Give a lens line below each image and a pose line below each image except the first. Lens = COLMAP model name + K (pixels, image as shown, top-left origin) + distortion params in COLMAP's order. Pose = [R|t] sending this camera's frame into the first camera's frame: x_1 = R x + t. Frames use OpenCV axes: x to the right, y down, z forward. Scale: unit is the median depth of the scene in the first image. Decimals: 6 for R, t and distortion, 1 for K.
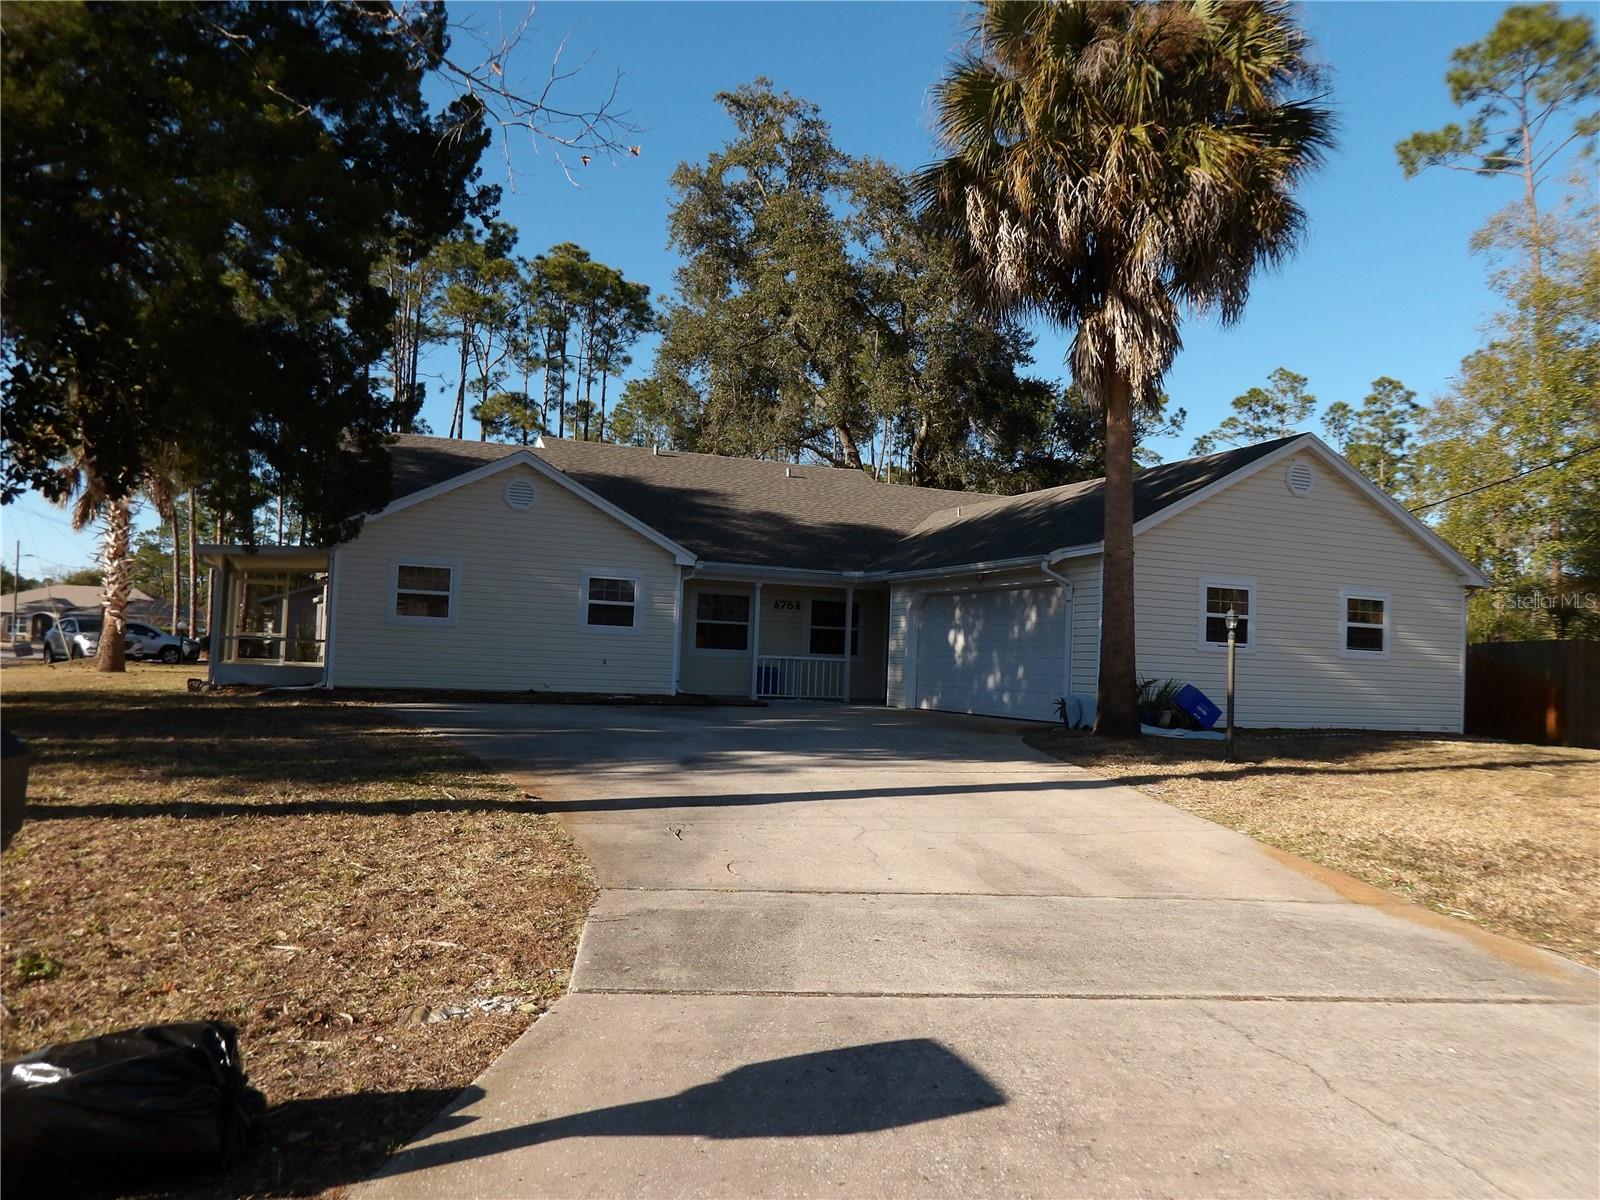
lens RADIAL K [[1144.3, 0, 794.8], [0, 1144.3, 601.6], [0, 0, 1]] dist [-0.035982, 0.017889]
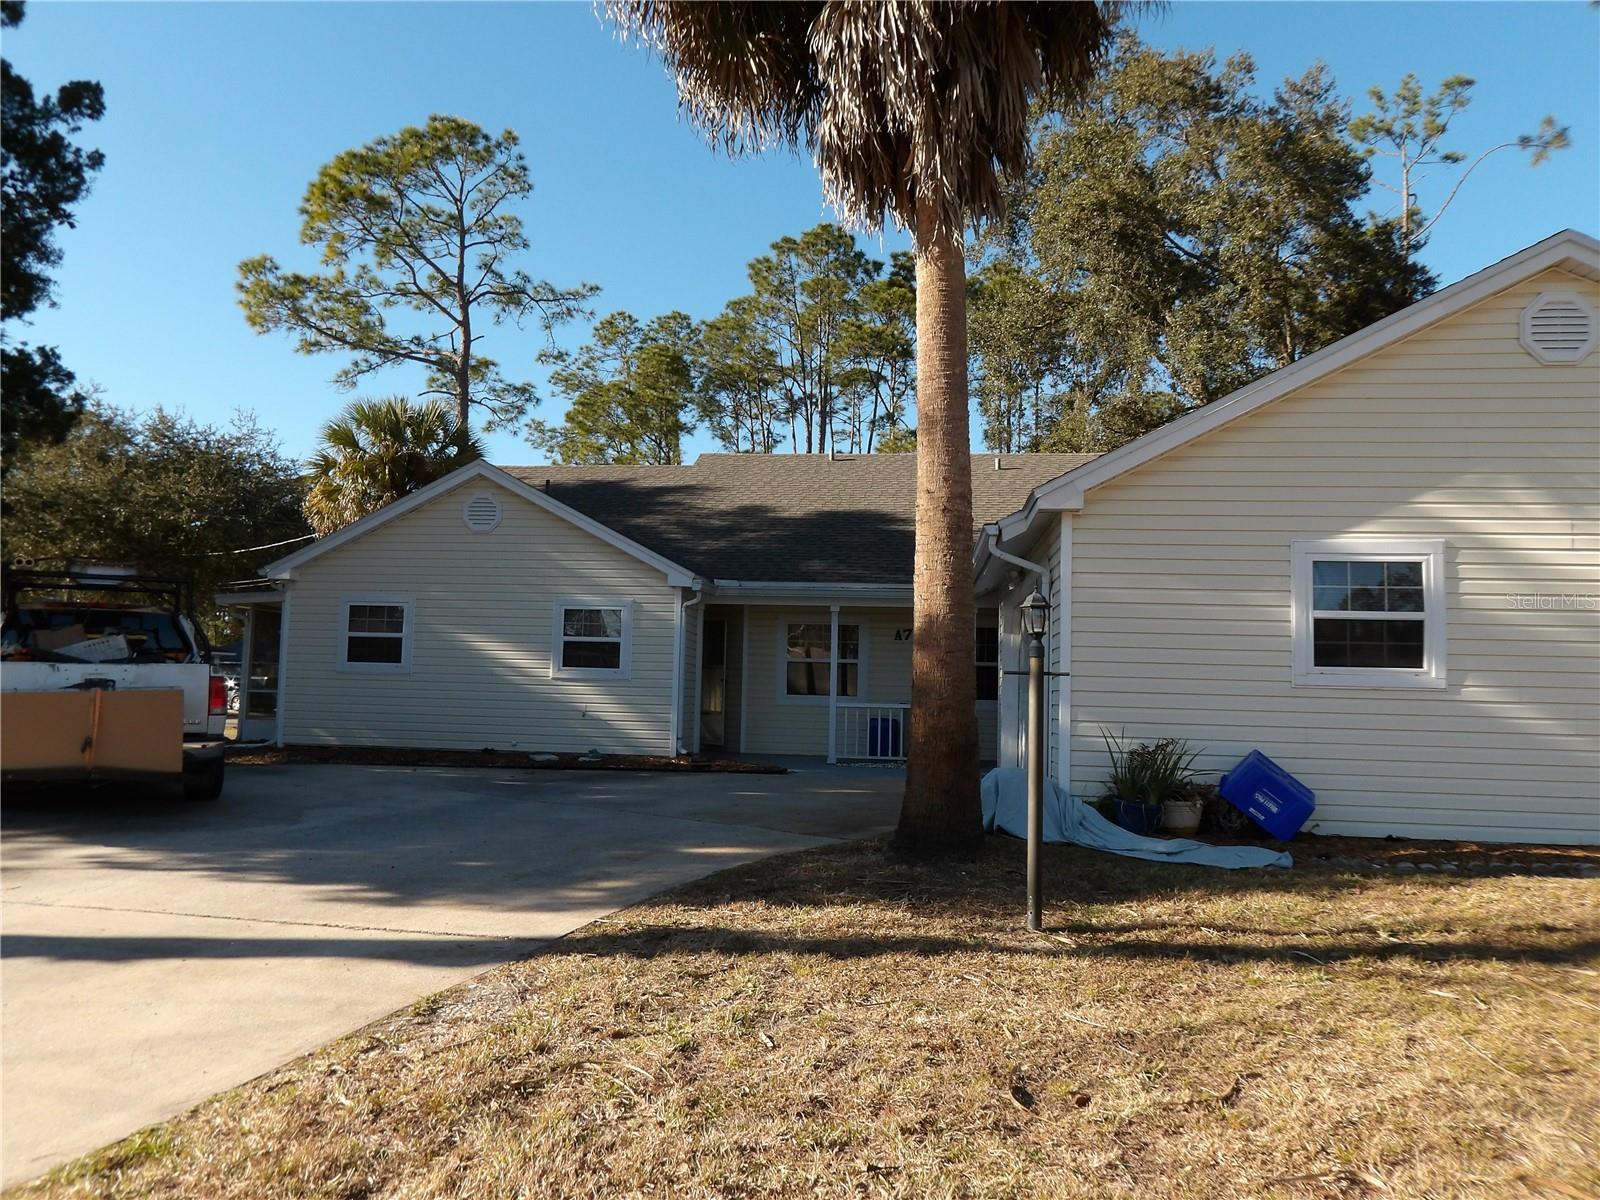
lens RADIAL K [[1144.3, 0, 803.4], [0, 1144.3, 600.3], [0, 0, 1]] dist [-0.035982, 0.017889]
pose [[0.872357, -0.055722, -0.485684, 0.360342], [0.033046, 0.997932, -0.055137, 0.023125], [0.487752, 0.032049, 0.872394, 0.386724]]
